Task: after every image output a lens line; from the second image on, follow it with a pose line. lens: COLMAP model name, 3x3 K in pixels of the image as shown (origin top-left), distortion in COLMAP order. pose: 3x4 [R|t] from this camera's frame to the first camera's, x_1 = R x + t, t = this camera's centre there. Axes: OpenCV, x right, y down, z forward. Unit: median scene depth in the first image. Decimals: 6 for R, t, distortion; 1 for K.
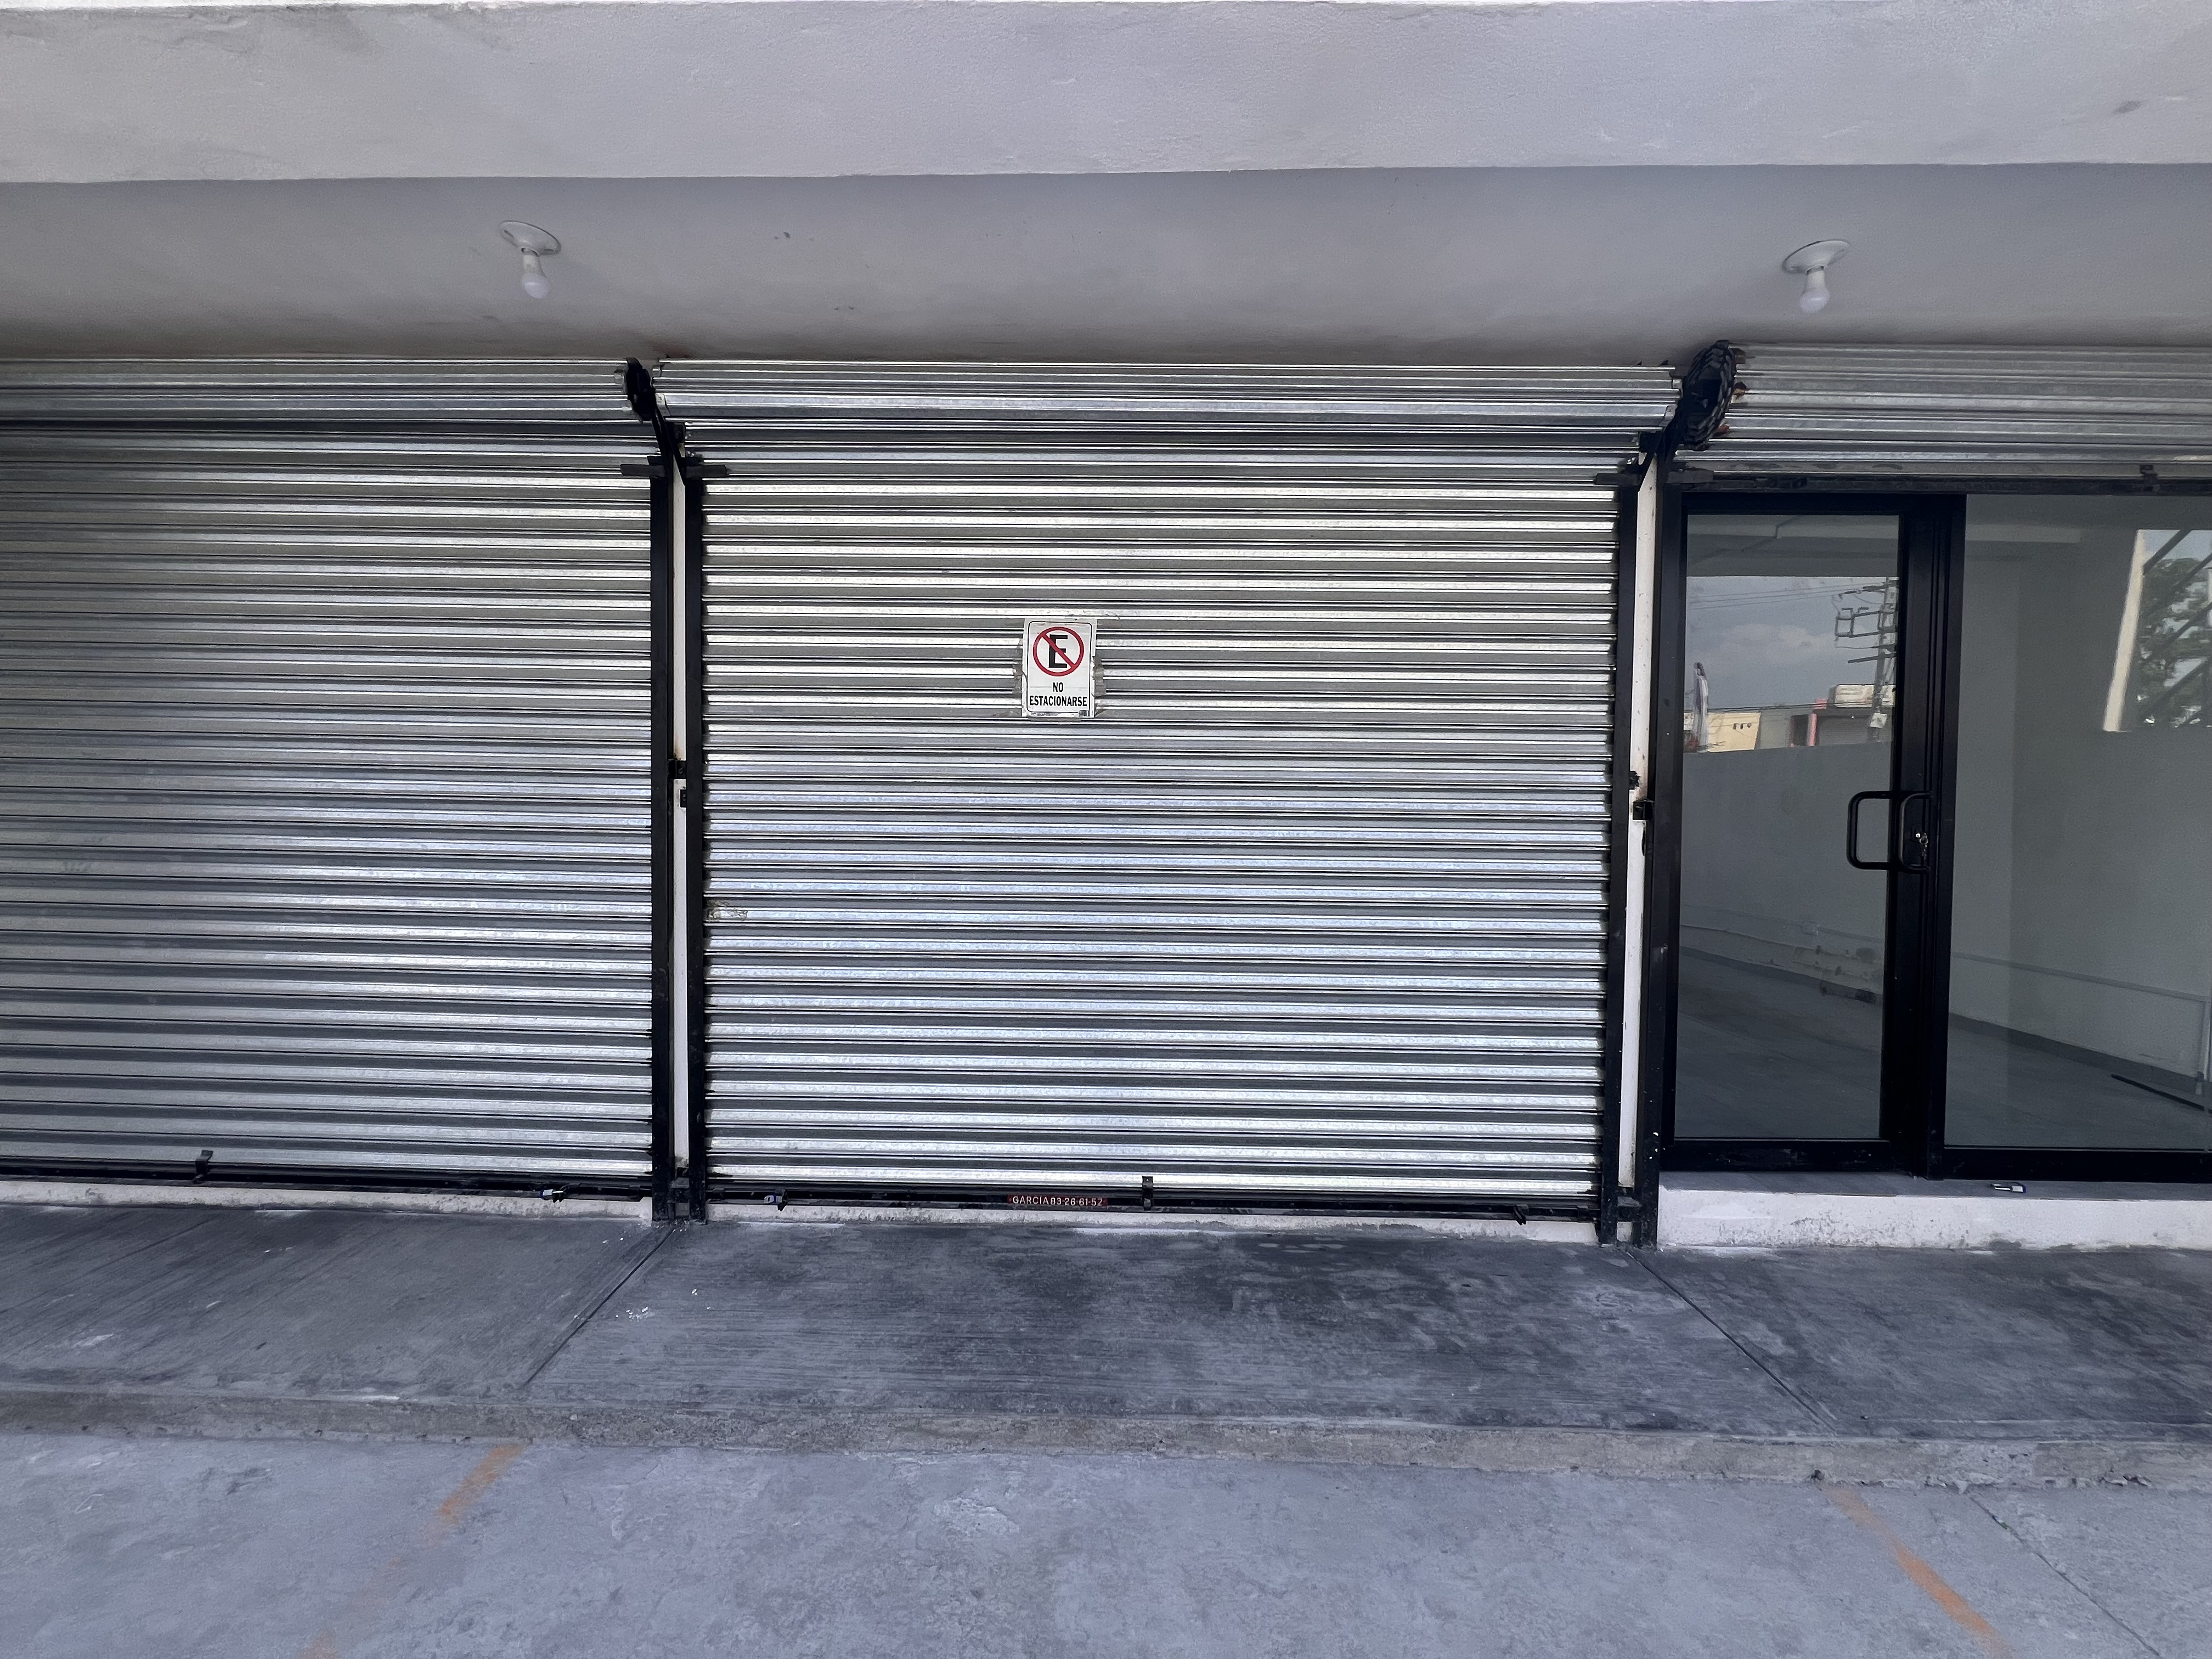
lens RADIAL K [[887.3, 0, 1101.7], [0, 887.3, 825.9], [0, 0, 1]] dist [-0.001091, 0.000244]
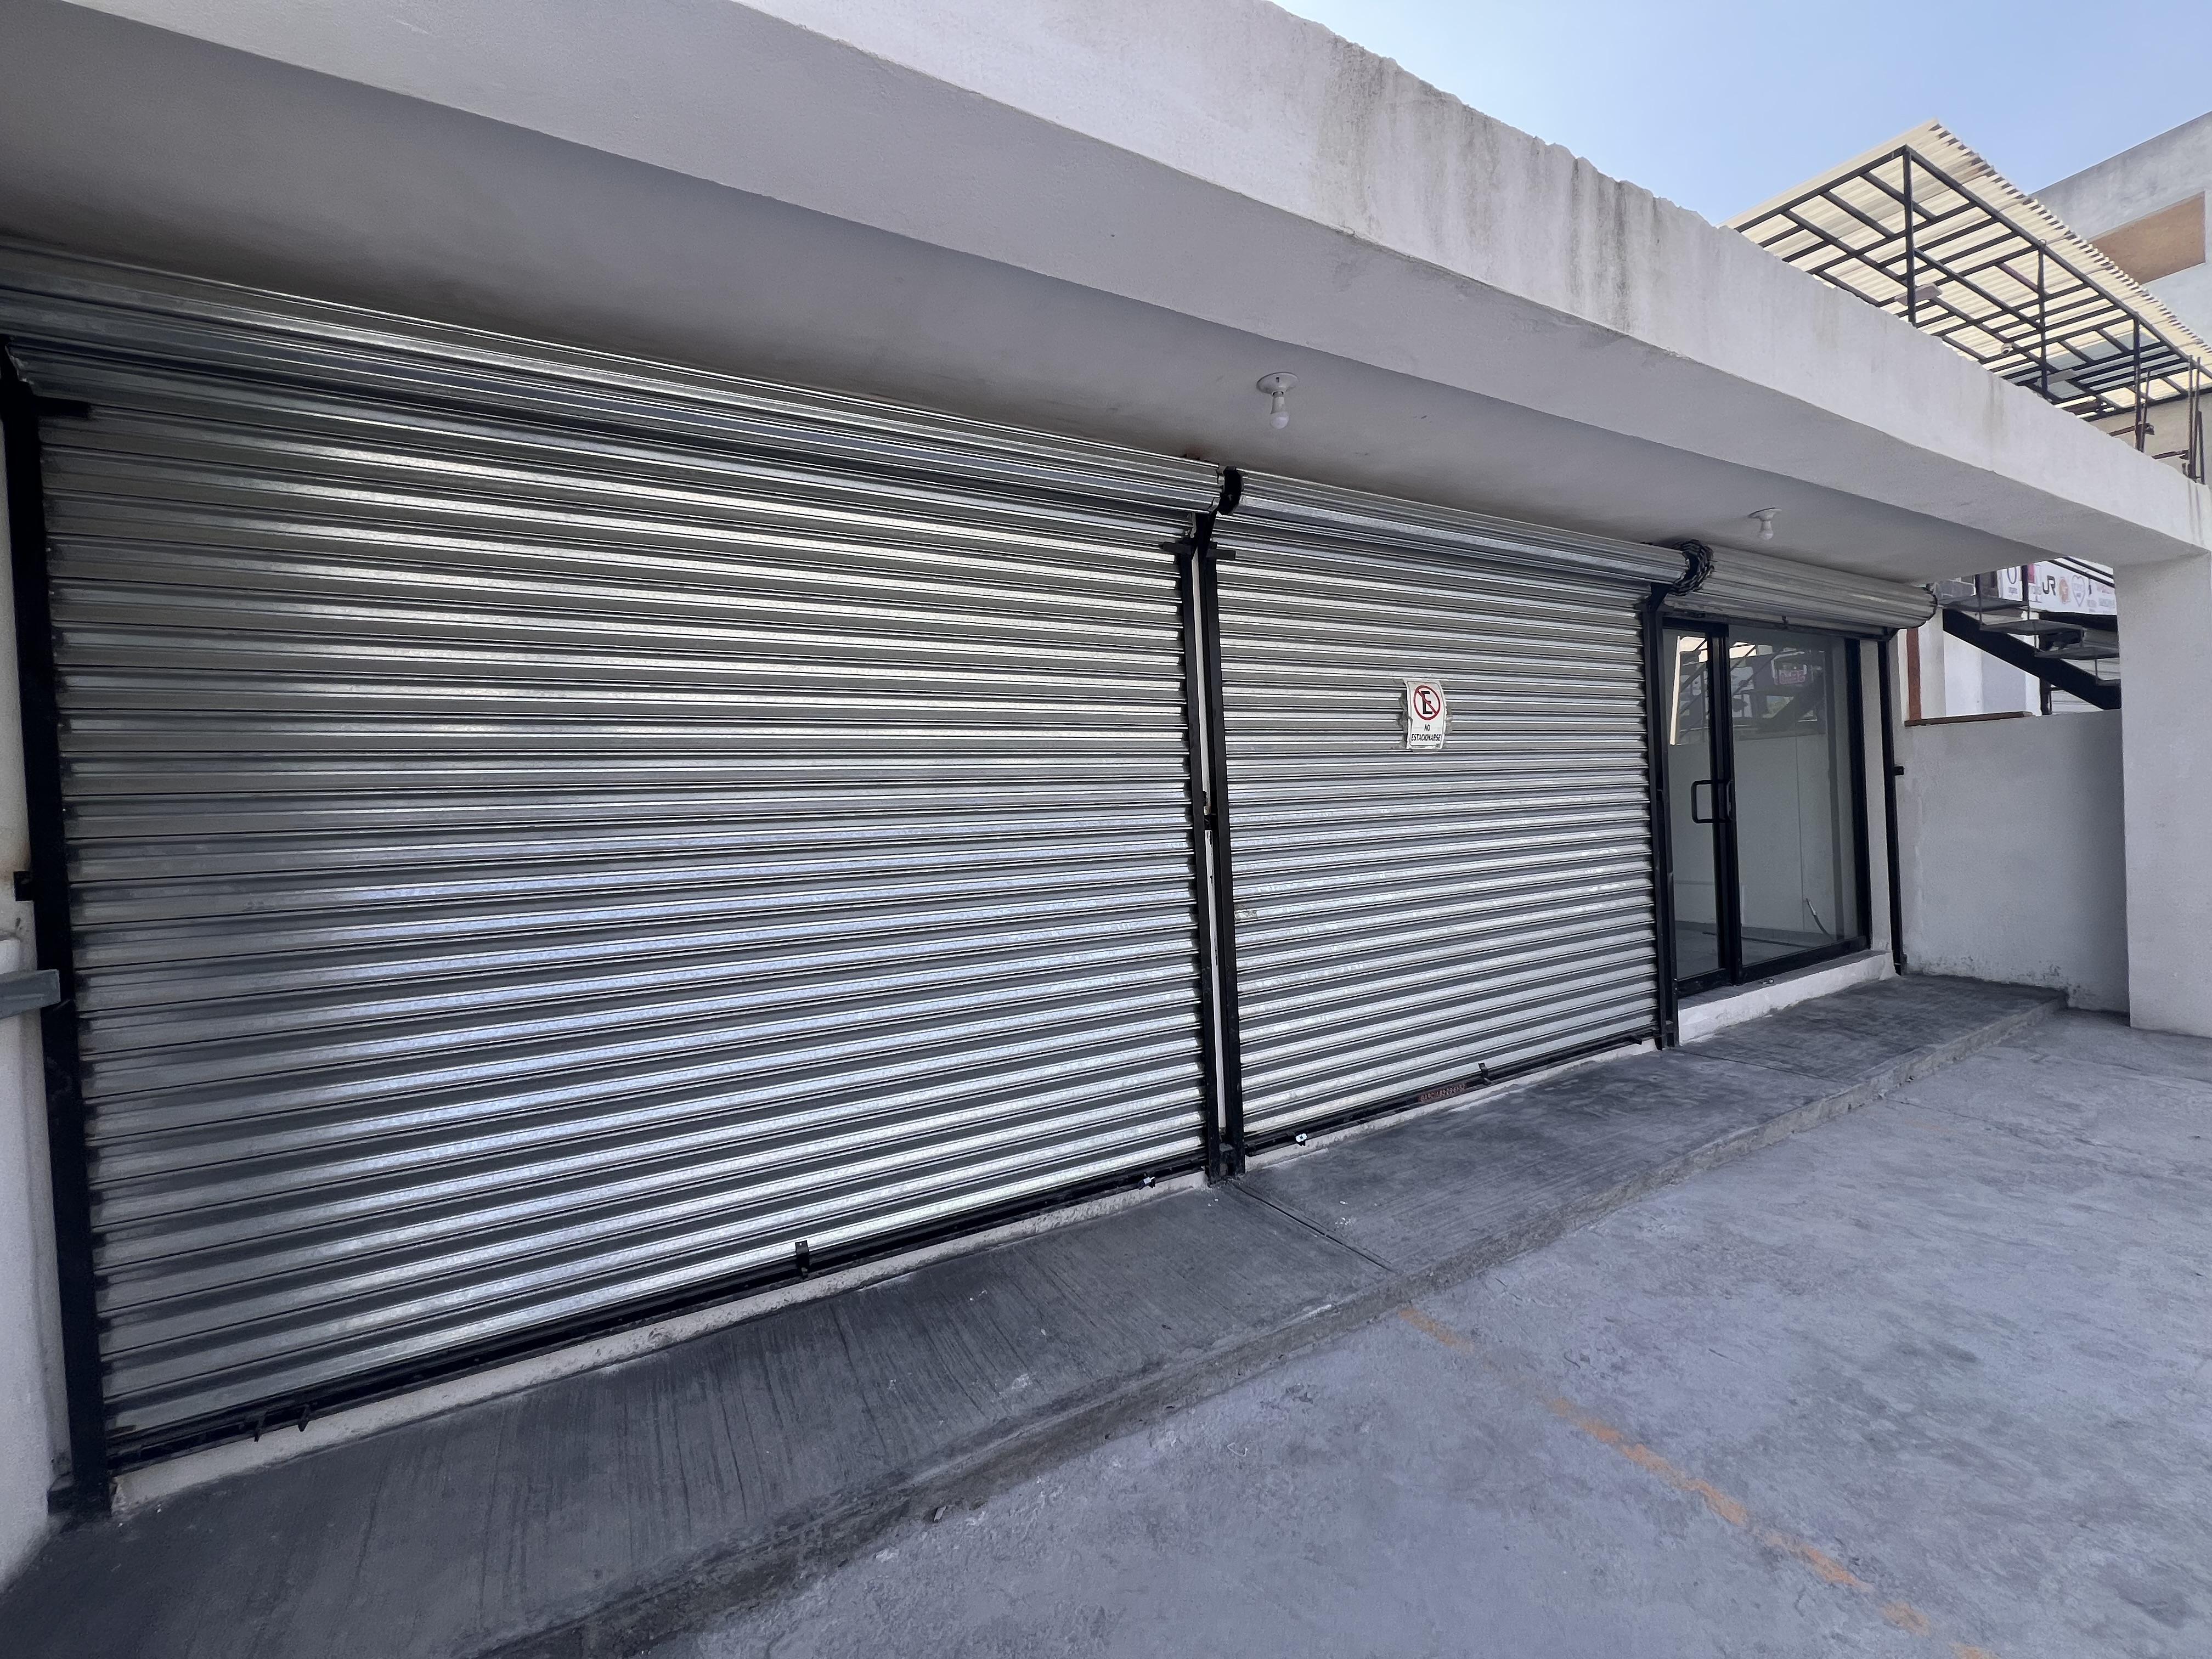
lens RADIAL K [[887.3, 0, 1101.7], [0, 887.3, 825.9], [0, 0, 1]] dist [-0.001091, 0.000244]
pose [[0.861452, -0.062395, 0.503992, -1.223112], [0.075934, 0.997093, -0.006350, -0.030627], [-0.502130, 0.043741, 0.863685, 0.042343]]
